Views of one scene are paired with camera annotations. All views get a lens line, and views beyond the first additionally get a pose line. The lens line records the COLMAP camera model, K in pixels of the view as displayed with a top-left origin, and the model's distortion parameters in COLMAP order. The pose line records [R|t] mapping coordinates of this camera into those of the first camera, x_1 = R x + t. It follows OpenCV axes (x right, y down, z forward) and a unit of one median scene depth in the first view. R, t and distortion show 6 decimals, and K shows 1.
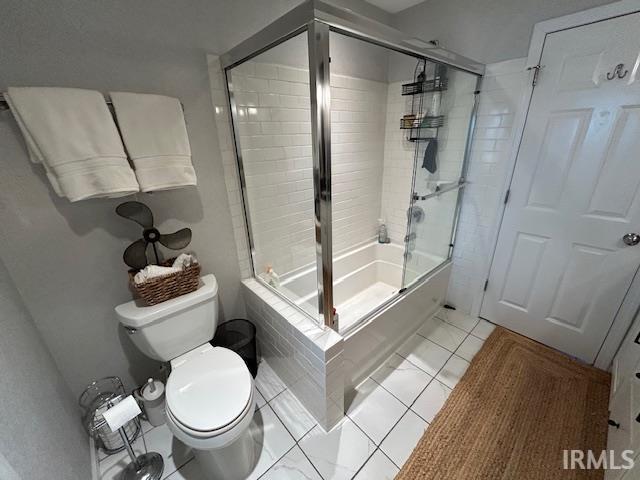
lens RADIAL K [[261.0, 0, 323.1], [0, 261.0, 239.1], [0, 0, 1]] dist [0.000972, -0.000013]
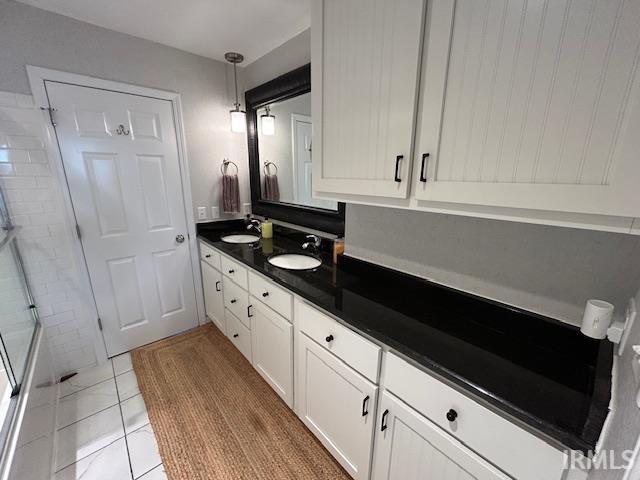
lens RADIAL K [[261.0, 0, 323.1], [0, 261.0, 239.1], [0, 0, 1]] dist [0.000972, -0.000013]
pose [[-0.006981, -0.226970, 0.973877, -0.267685], [0.357171, 0.909092, 0.214432, -0.020673], [-0.934013, 0.349338, 0.074721, 0.076572]]
